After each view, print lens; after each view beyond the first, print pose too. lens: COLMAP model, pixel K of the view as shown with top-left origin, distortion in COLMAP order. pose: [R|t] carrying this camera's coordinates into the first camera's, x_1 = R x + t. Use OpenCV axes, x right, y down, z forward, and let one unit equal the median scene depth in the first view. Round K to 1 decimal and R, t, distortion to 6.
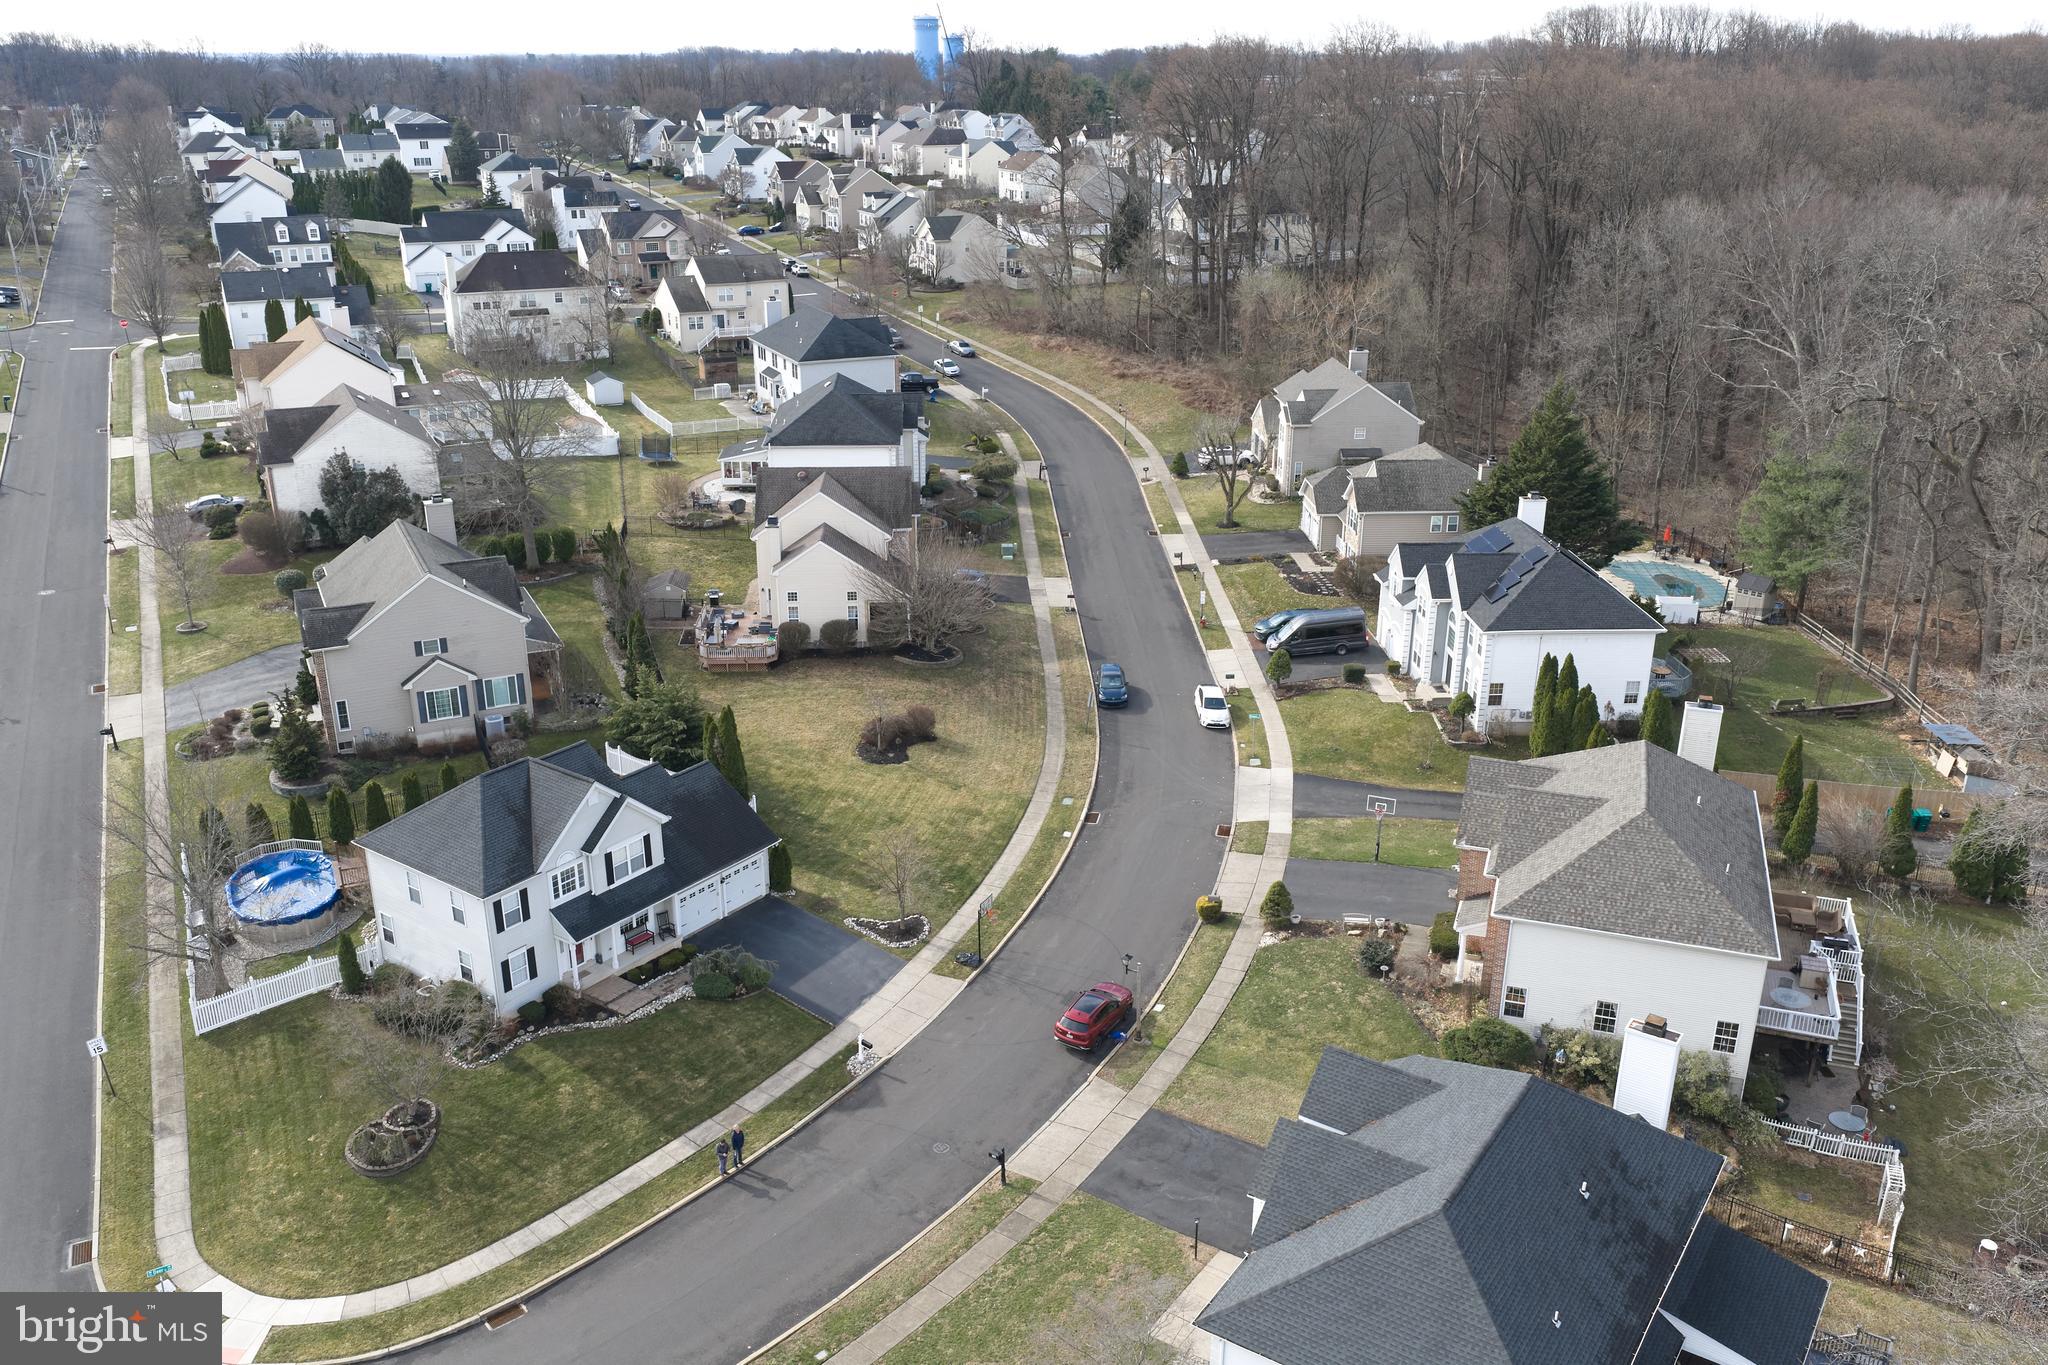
lens RADIAL K [[1671.1, 0, 1027.1], [0, 1671.1, 677.2], [0, 0, 1]] dist [0.016156, -0.021625]
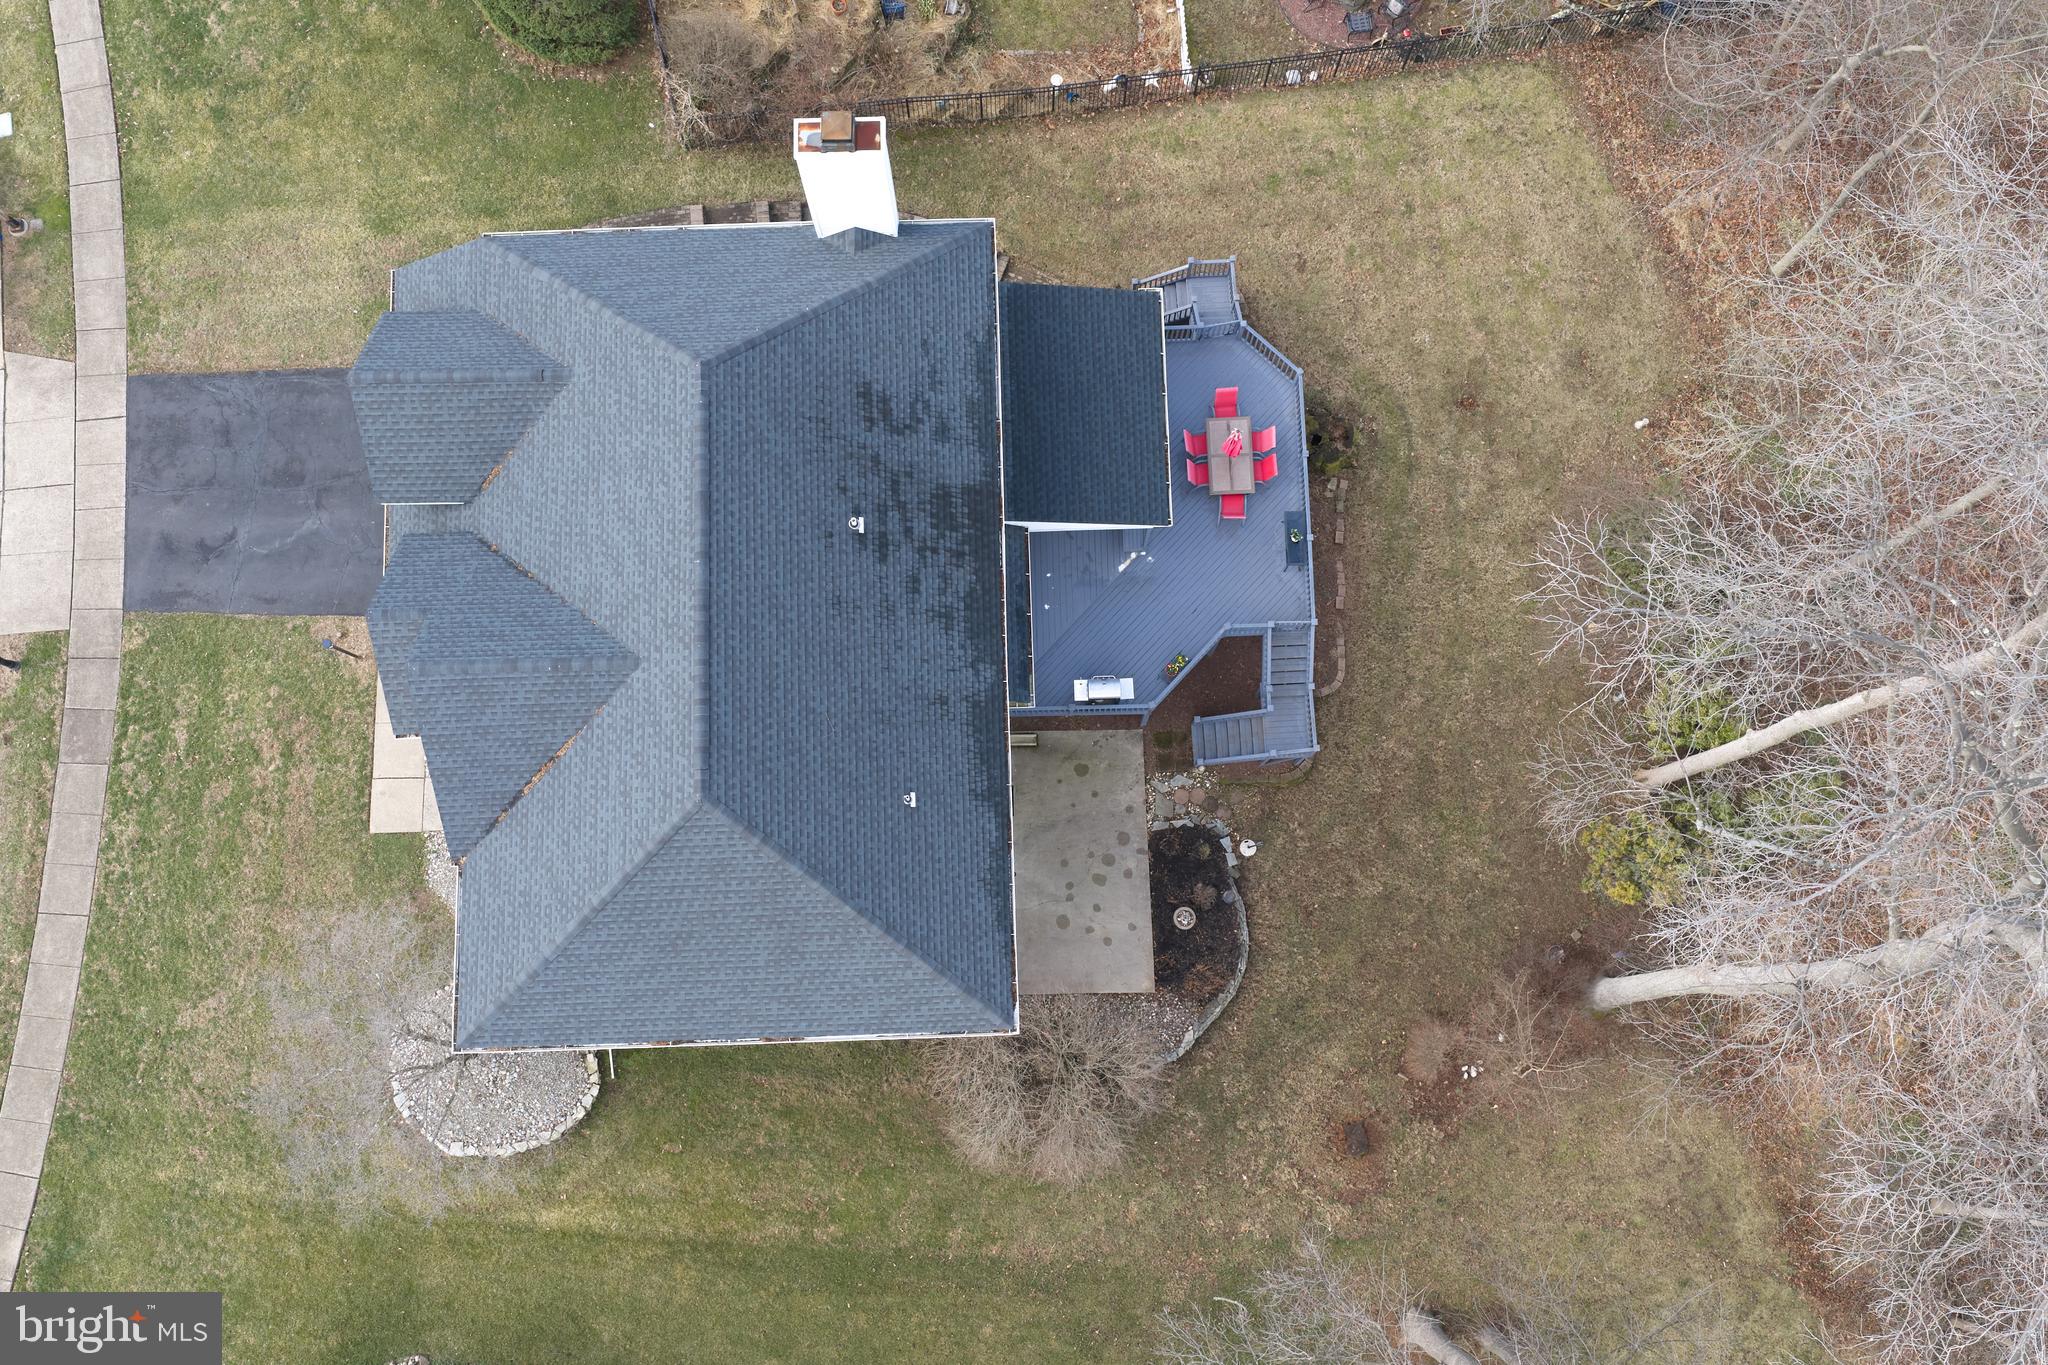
lens RADIAL K [[1671.1, 0, 1017.3], [0, 1671.1, 681.0], [0, 0, 1]] dist [0.016156, -0.021625]
pose [[0.812814, -0.575151, 0.092384, 0.211706], [0.208340, 0.435127, 0.875933, -0.153243], [-0.543993, -0.692724, 0.473504, 0.457510]]
